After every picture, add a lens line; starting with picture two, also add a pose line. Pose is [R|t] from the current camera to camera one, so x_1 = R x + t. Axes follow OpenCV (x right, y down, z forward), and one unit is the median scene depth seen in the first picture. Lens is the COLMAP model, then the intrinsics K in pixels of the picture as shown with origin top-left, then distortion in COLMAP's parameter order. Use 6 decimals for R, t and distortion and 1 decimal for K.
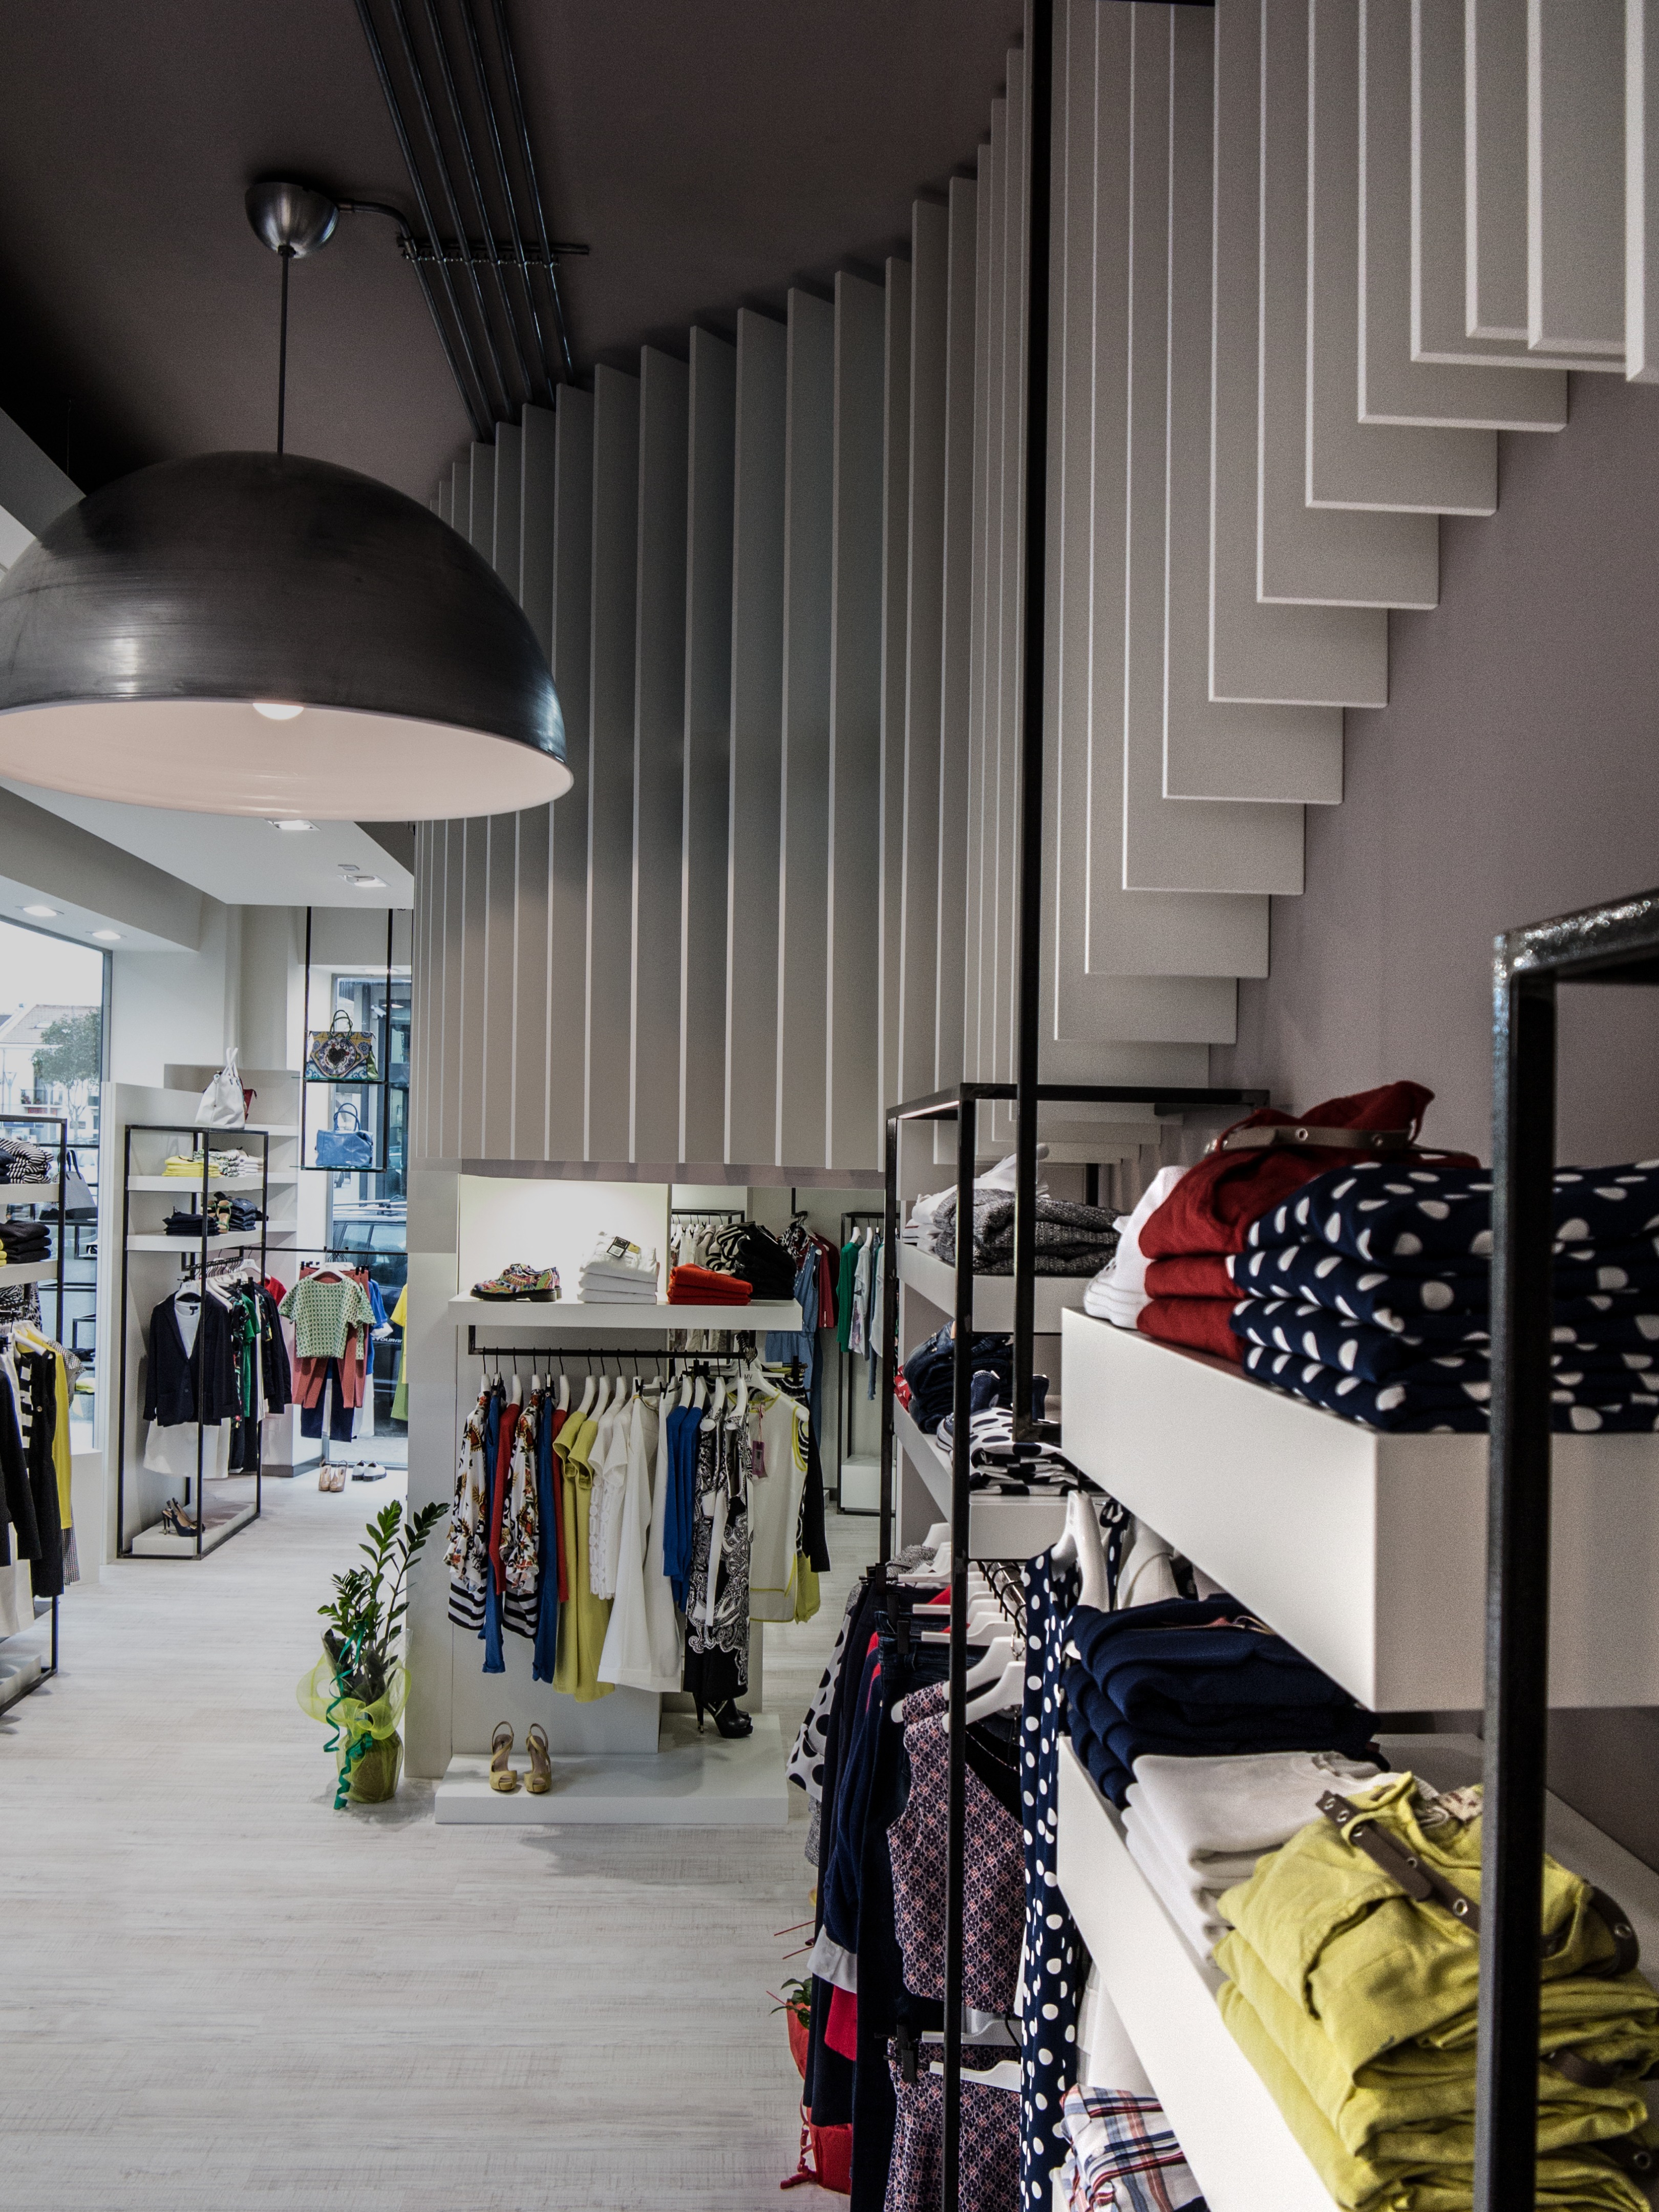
lens RADIAL K [[1837.0, 0, 829.5], [0, 1837.0, 1106.0], [0, 0, 1]] dist [-0.056808, 0.001869]
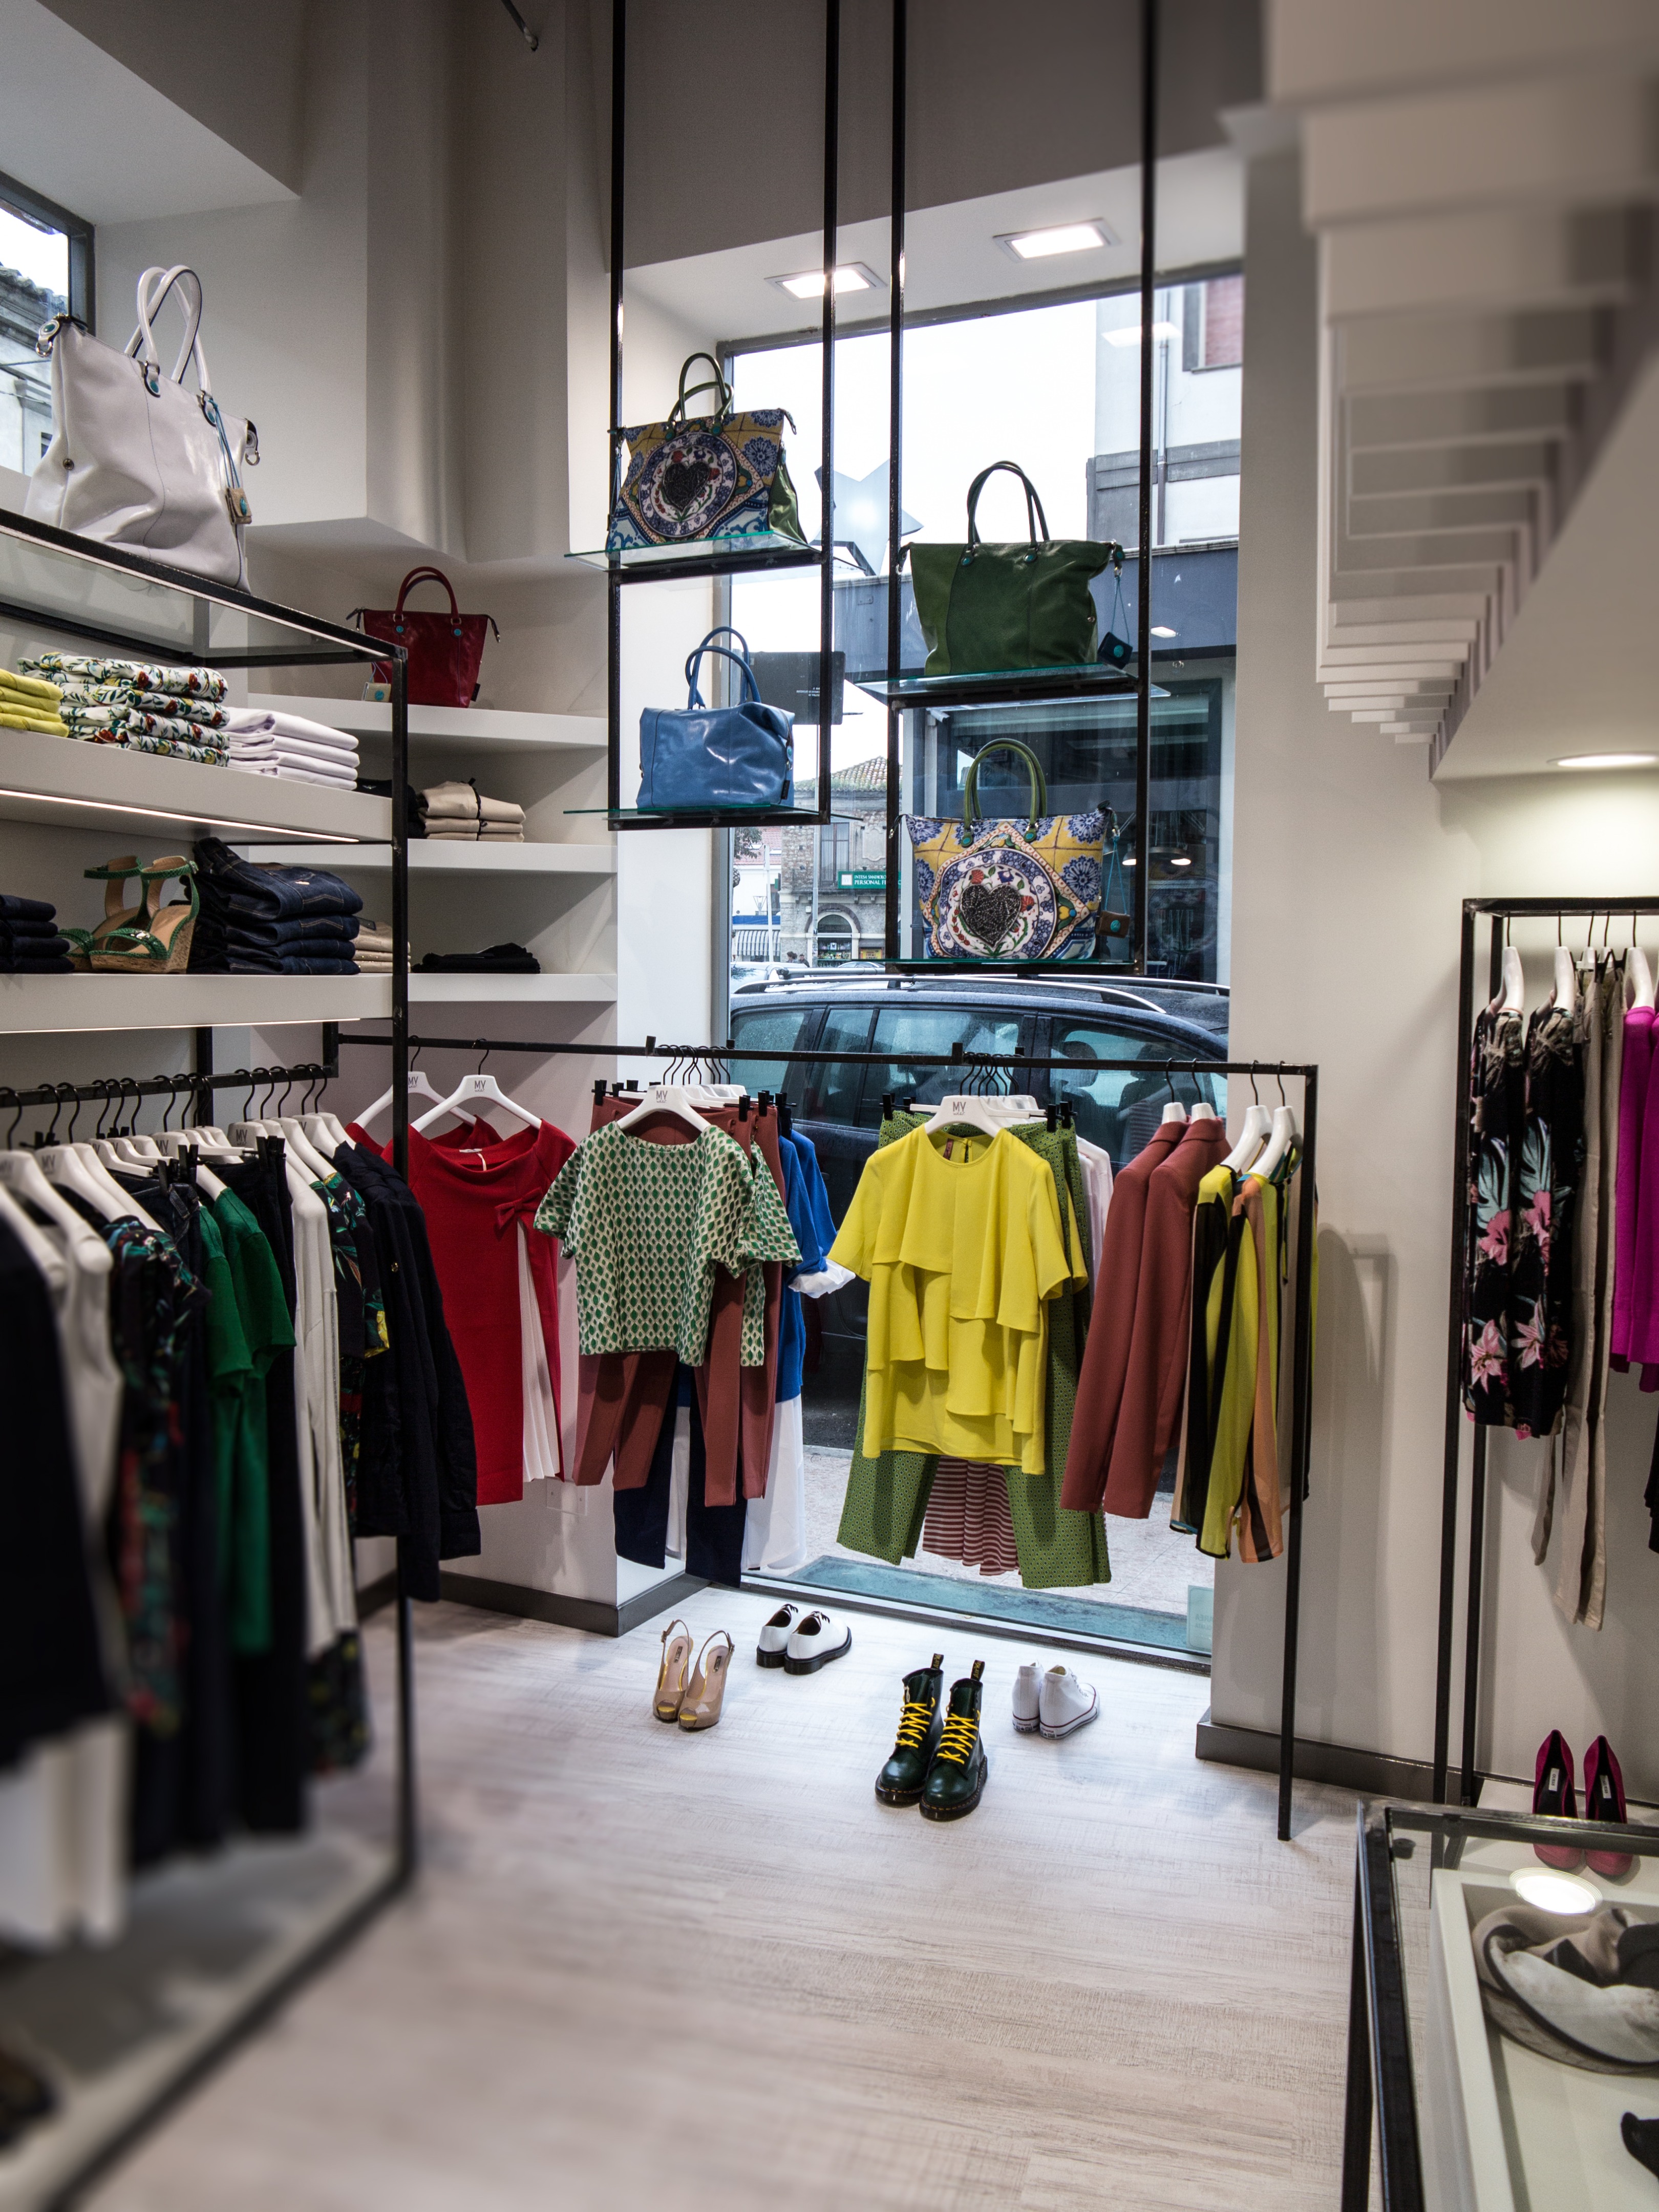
lens RADIAL K [[1837.0, 0, 829.5], [0, 1837.0, 1106.0], [0, 0, 1]] dist [-0.056808, 0.001869]
pose [[0.946873, 0.018294, -0.321088, -0.131913], [0.012142, 0.995636, 0.092533, 0.057422], [0.321380, -0.091516, 0.942518, 0.676413]]
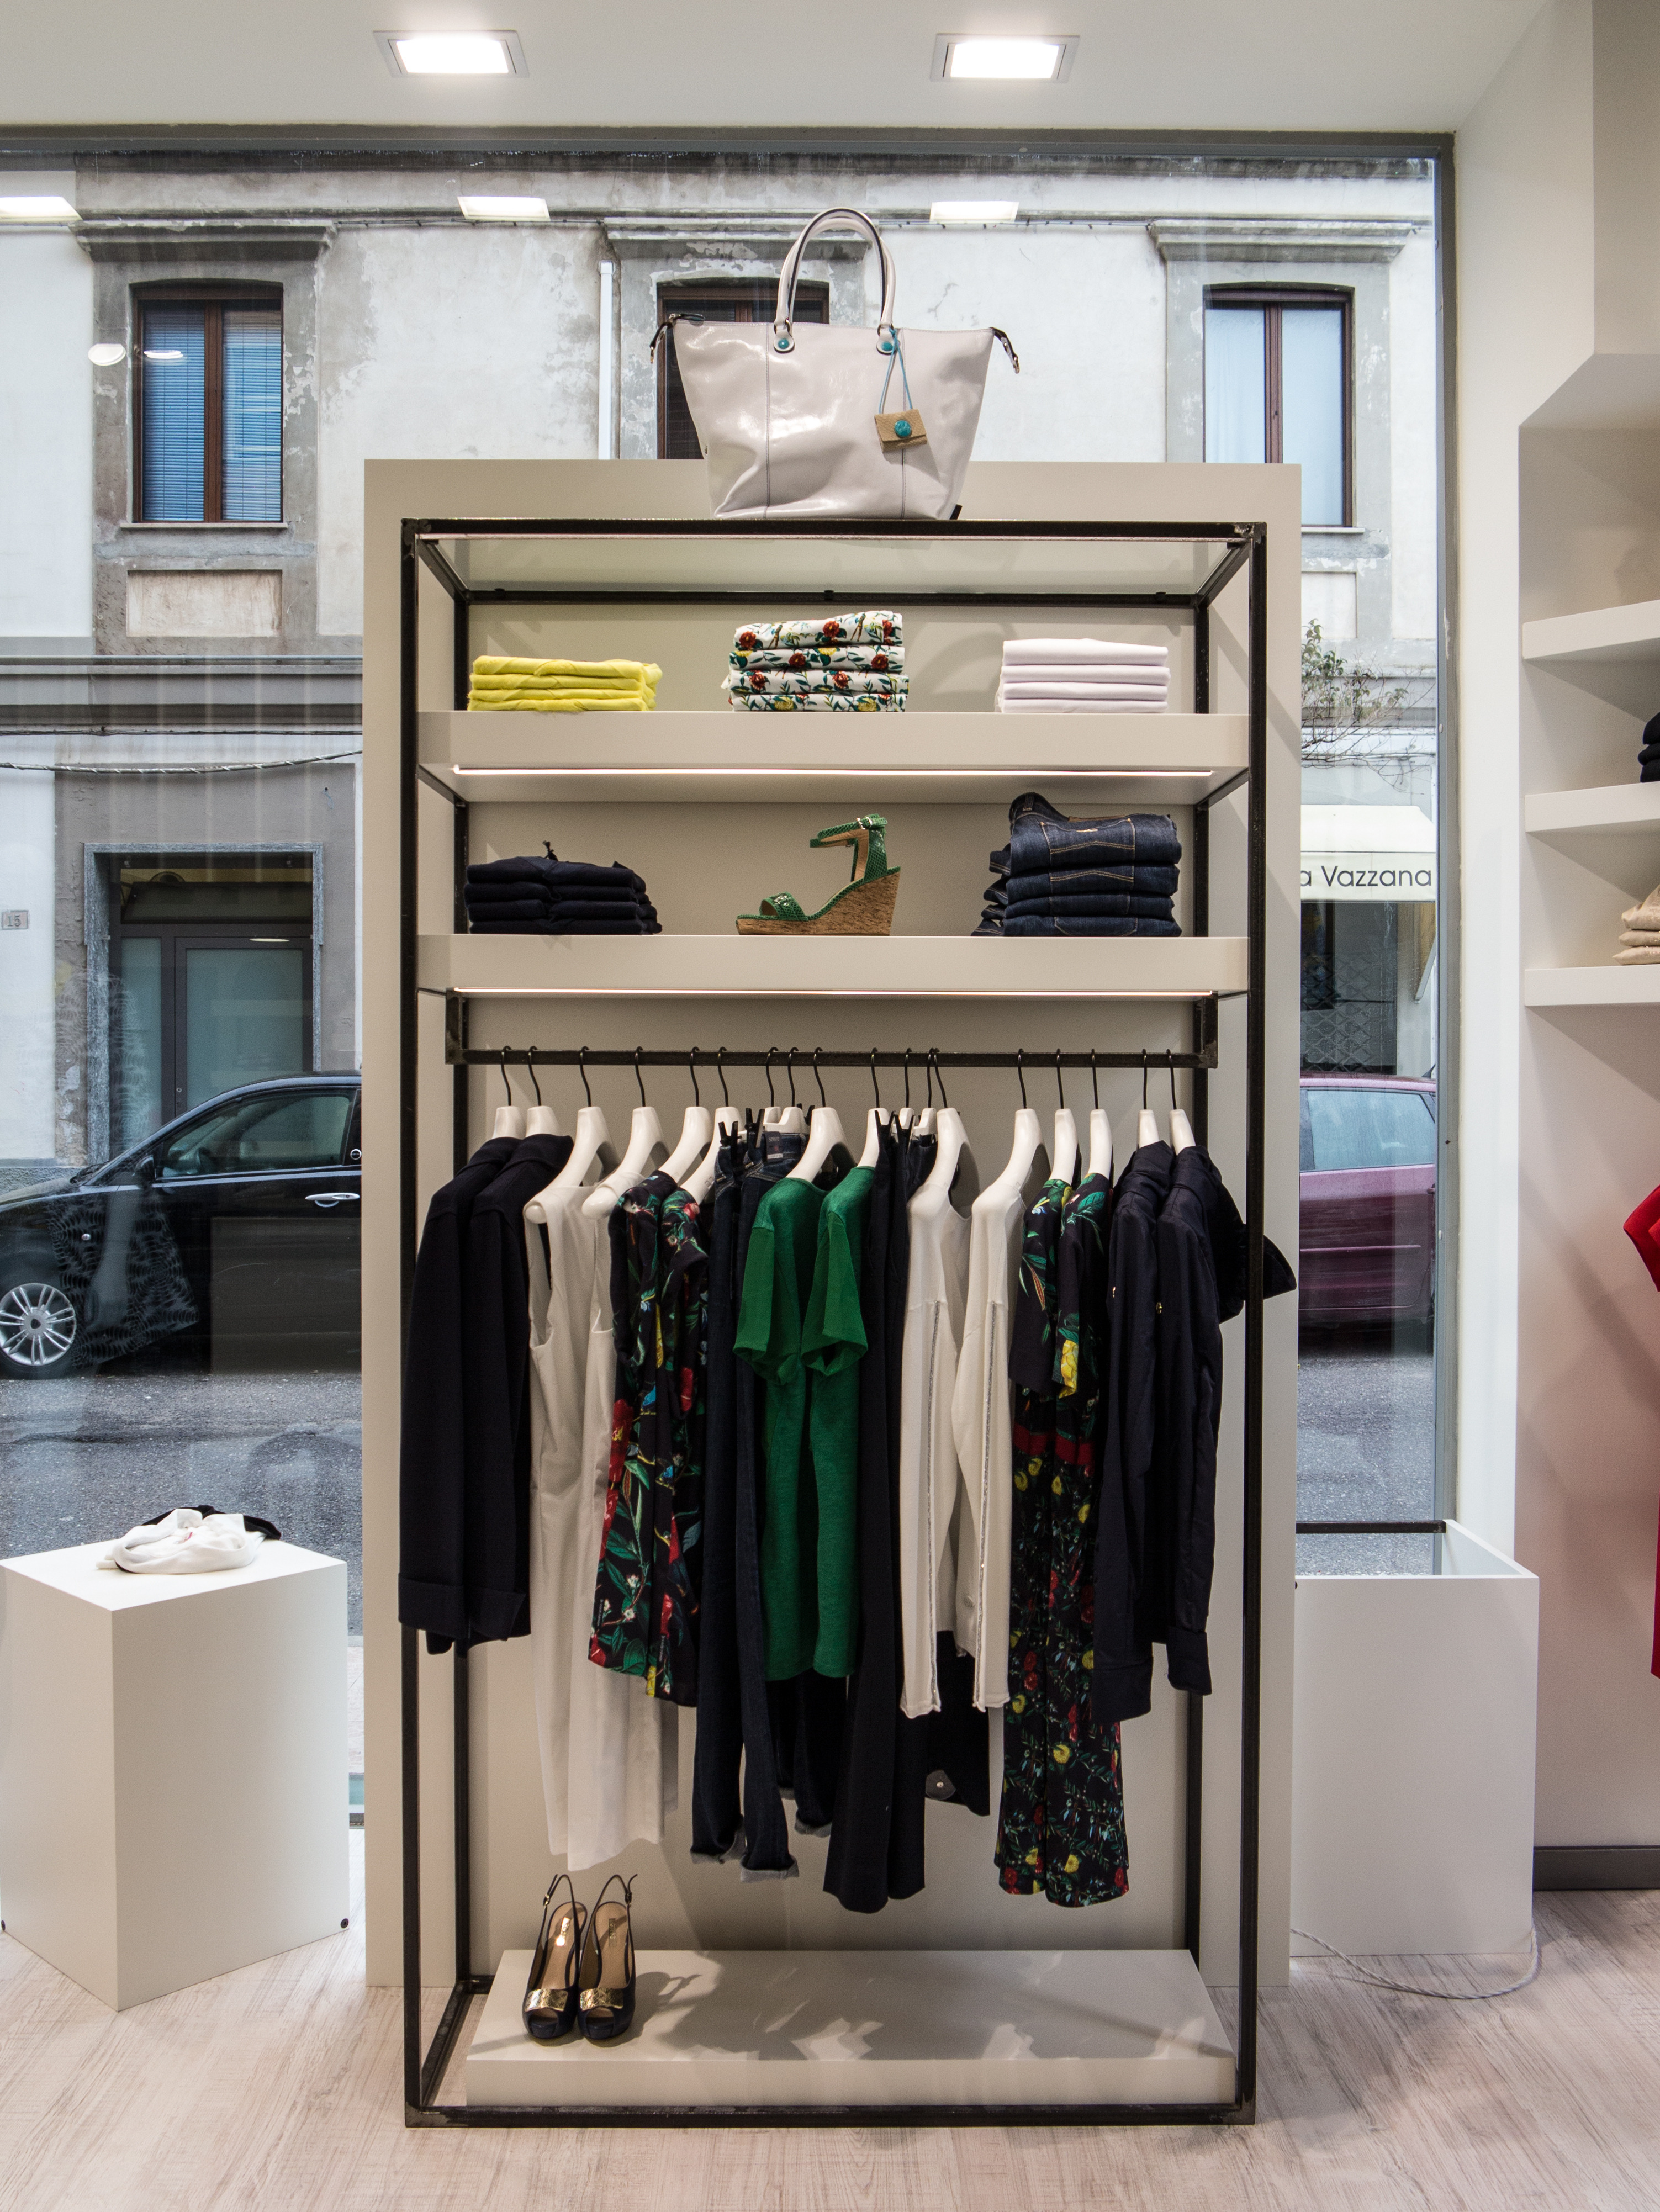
lens RADIAL K [[1837.0, 0, 830.0], [0, 1837.0, 1106.0], [0, 0, 1]] dist [-0.056808, 0.001869]
pose [[-0.058863, -0.003059, -0.998261, -0.062831], [0.021781, 0.999753, -0.004348, 0.082702], [0.998028, -0.021999, -0.058782, 0.882668]]
